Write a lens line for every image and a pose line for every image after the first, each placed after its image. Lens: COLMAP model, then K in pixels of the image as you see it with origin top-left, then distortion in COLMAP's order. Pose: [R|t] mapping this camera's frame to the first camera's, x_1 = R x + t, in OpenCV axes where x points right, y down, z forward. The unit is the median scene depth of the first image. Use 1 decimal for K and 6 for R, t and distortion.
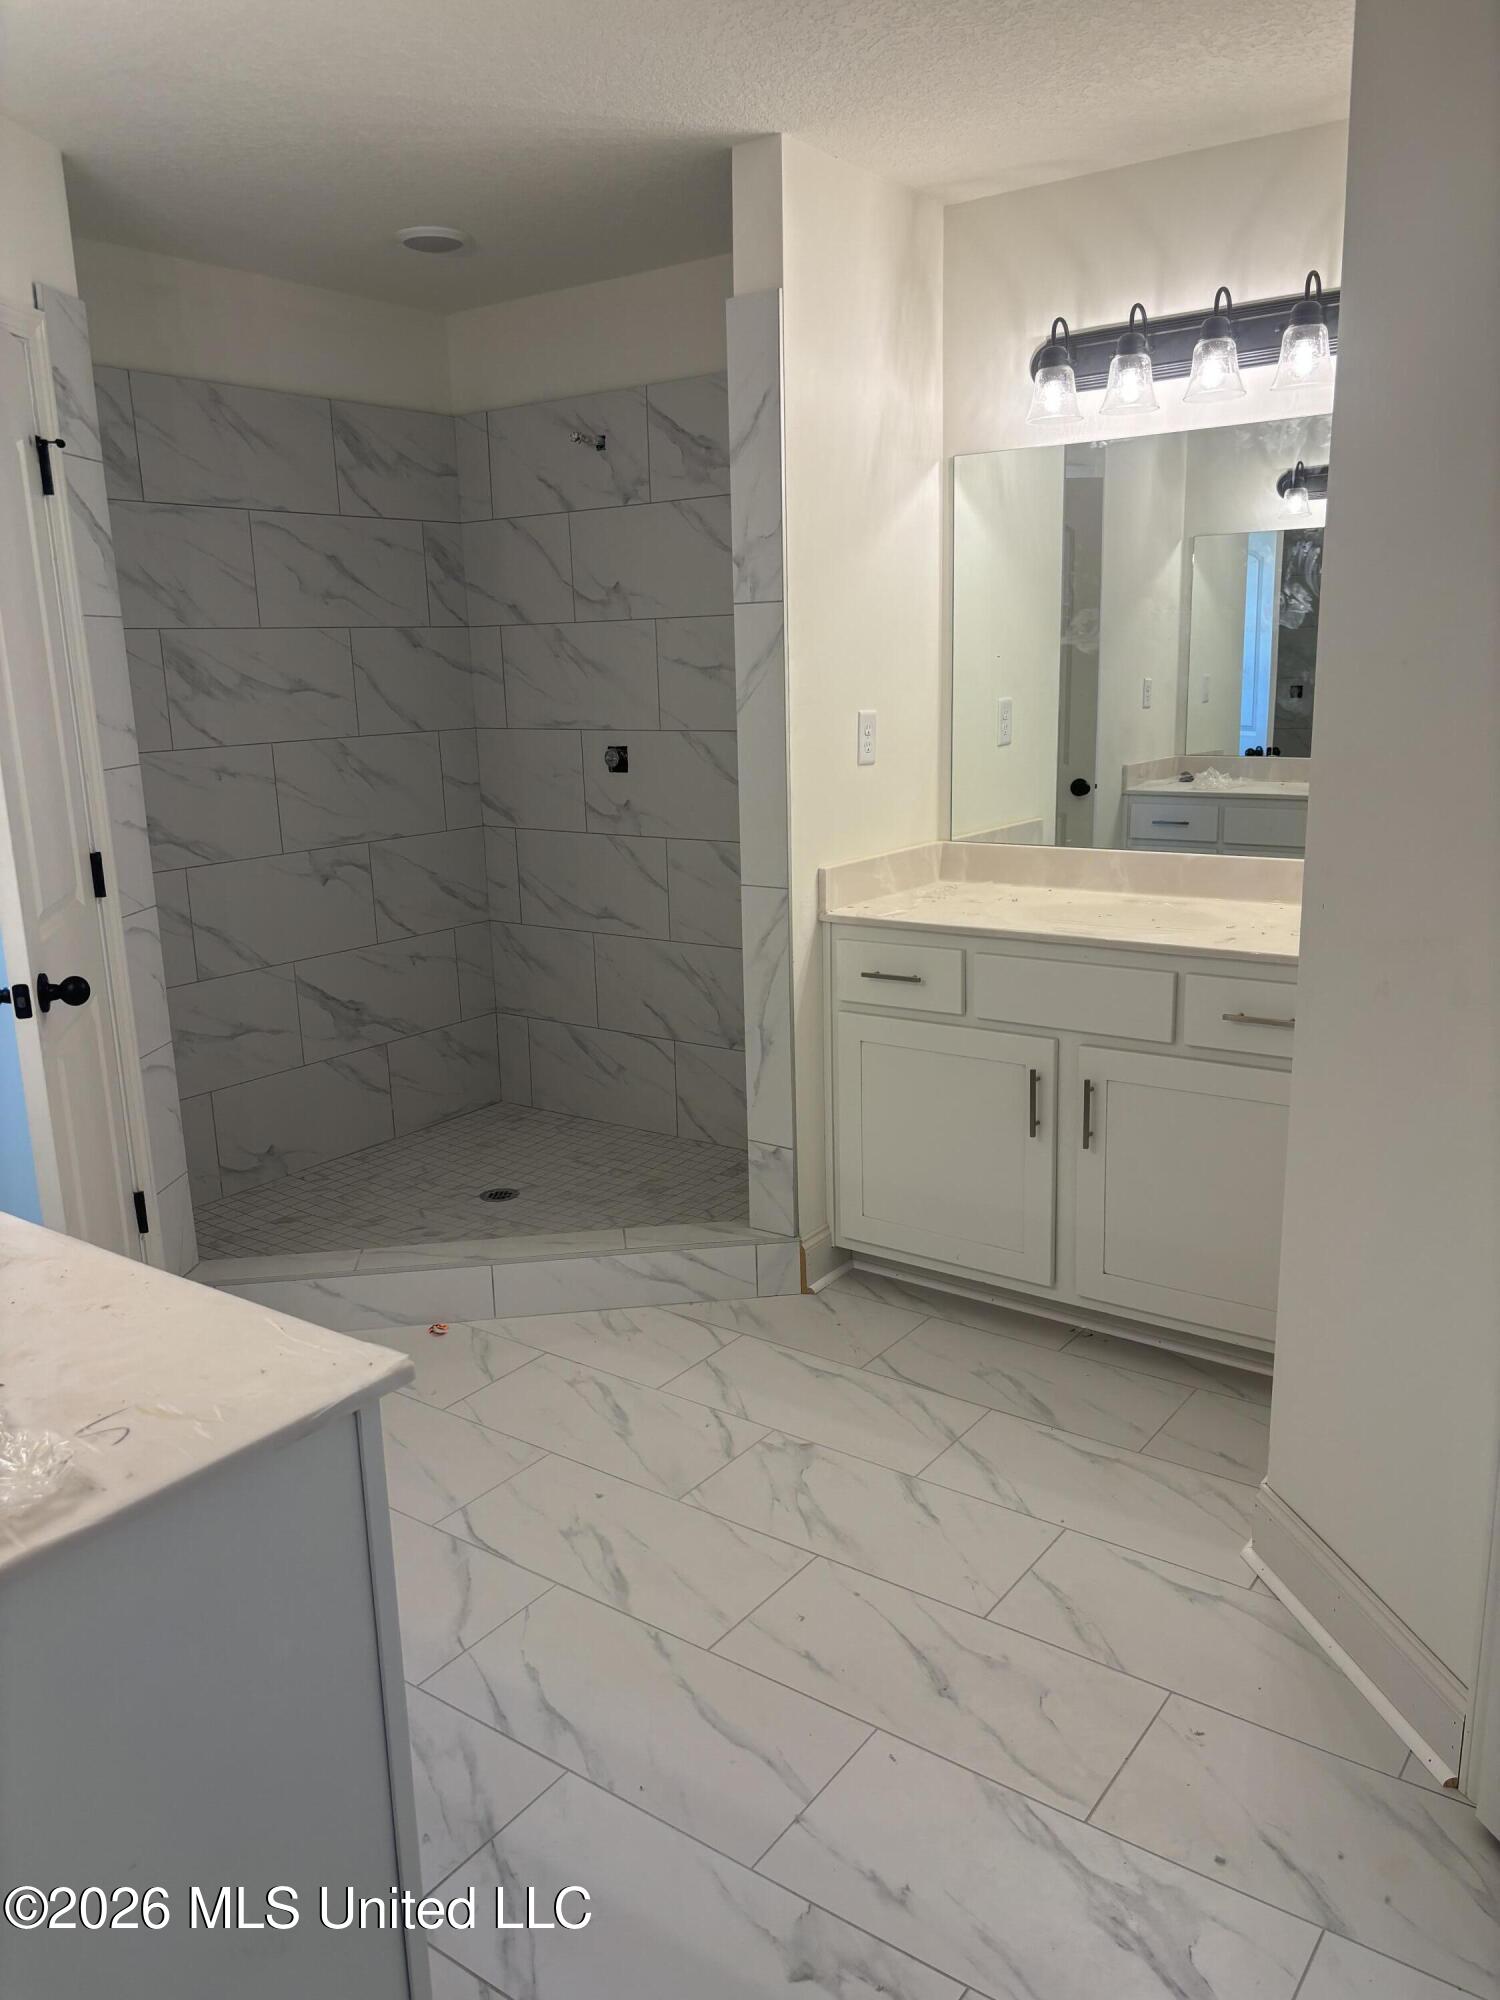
lens RADIAL K [[1517.0, 0, 749.9], [0, 1517.0, 1001.3], [0, 0, 1]] dist [-0.001662, -0.000890]
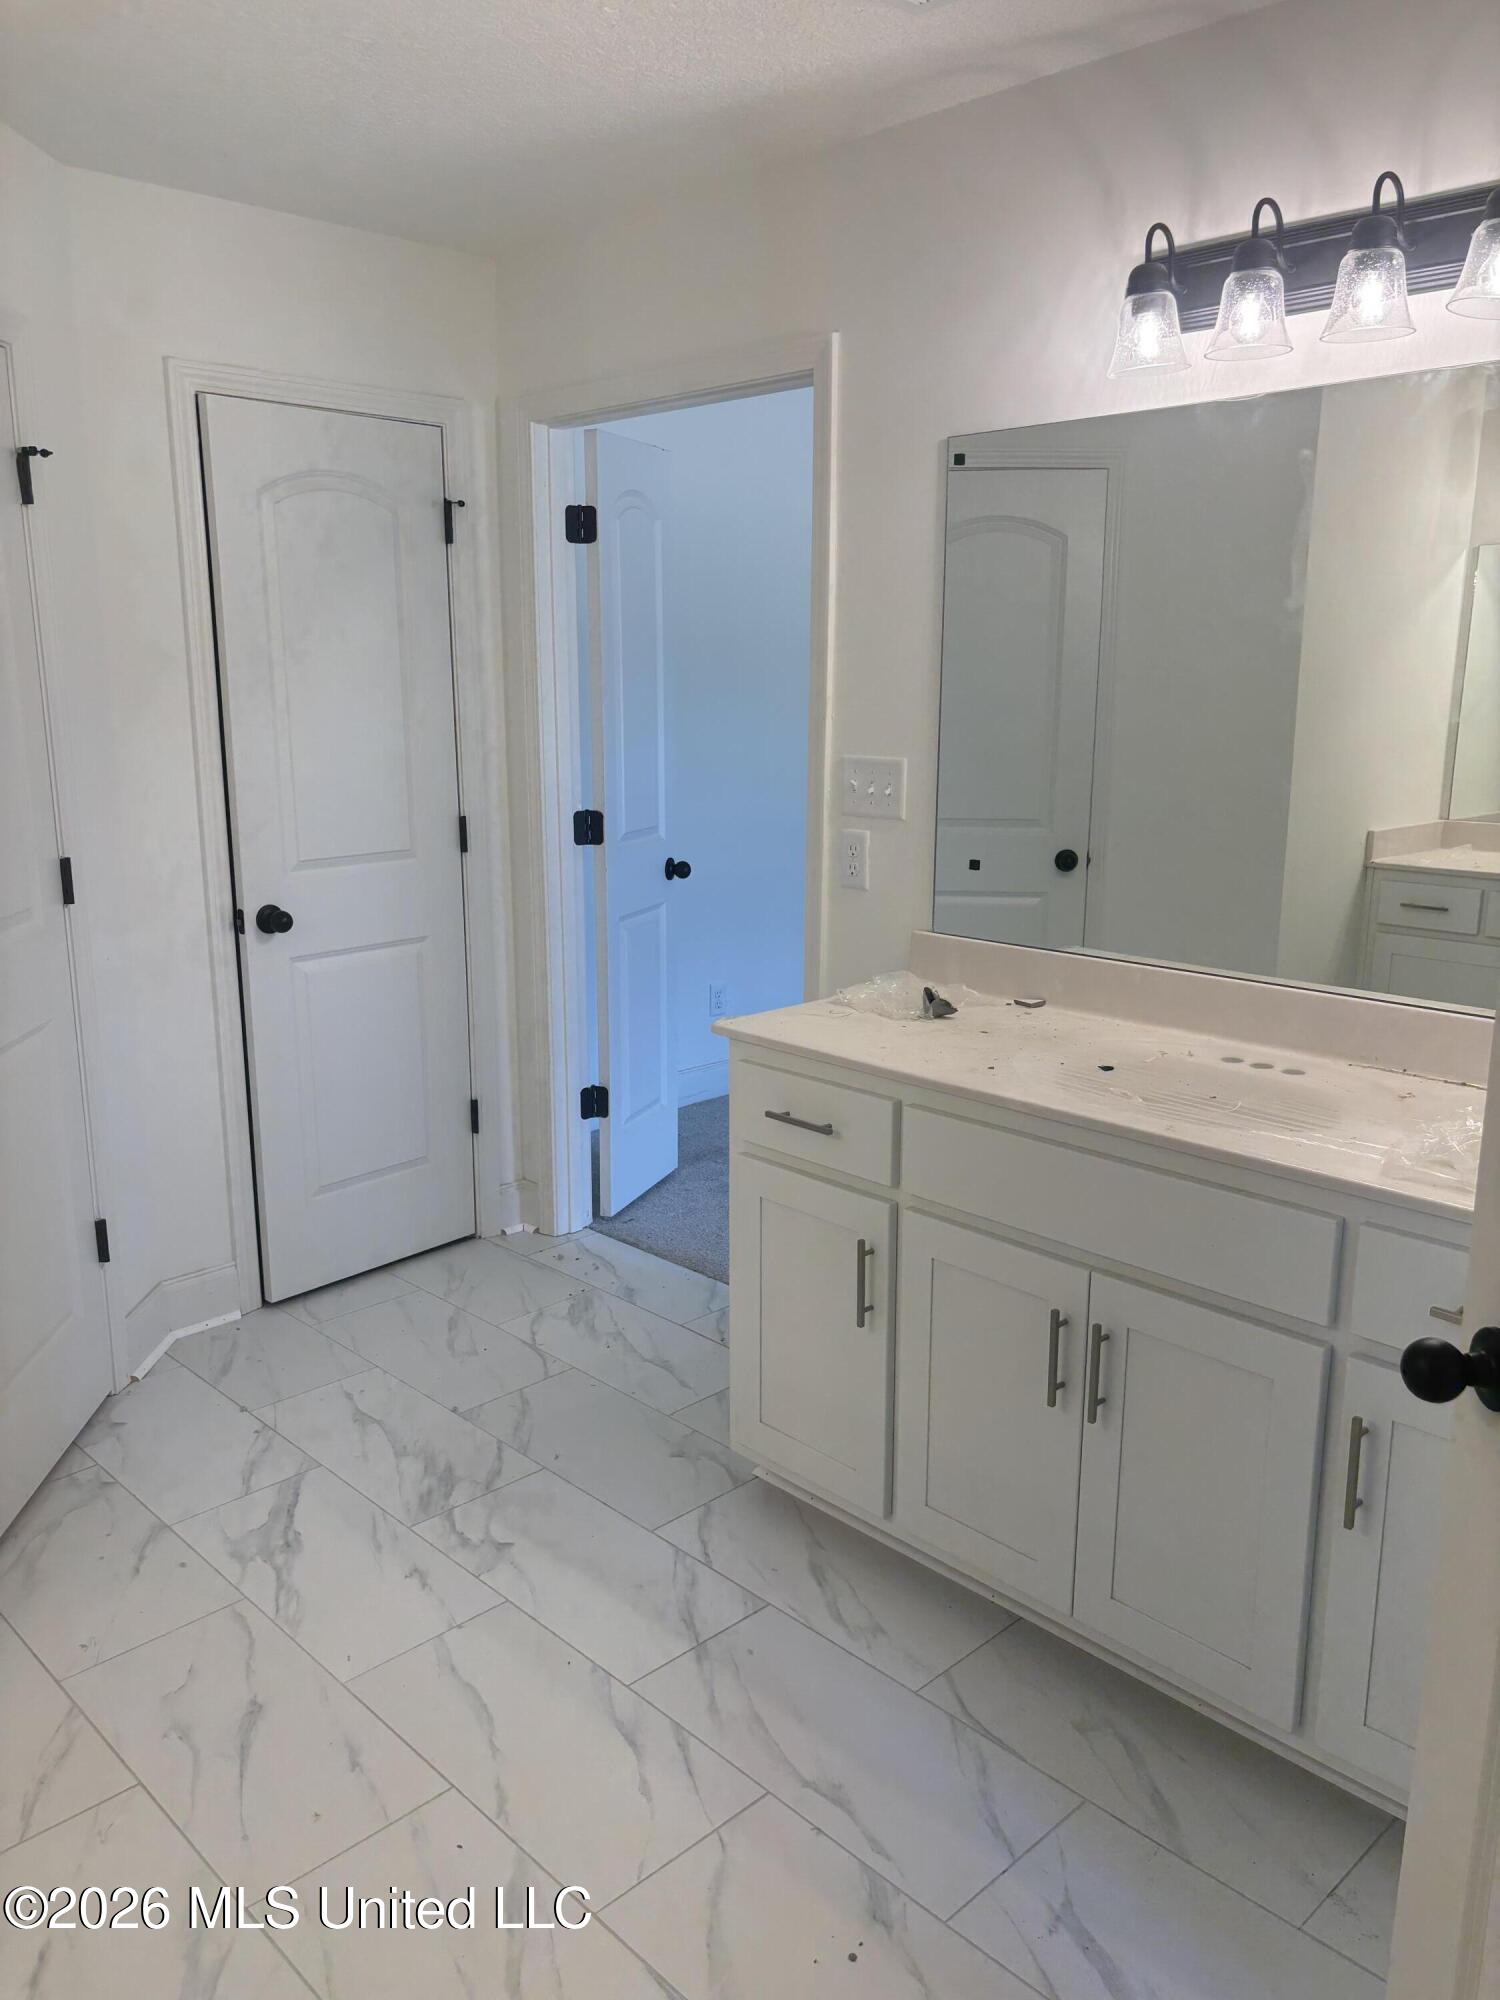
lens RADIAL K [[1517.0, 0, 749.5], [0, 1517.0, 1000.9], [0, 0, 1]] dist [-0.001662, -0.000890]
pose [[-0.984913, -0.007088, 0.172905, -0.386951], [0.068050, 0.902801, 0.424640, -0.400766], [-0.159109, 0.430000, -0.888698, 1.714828]]
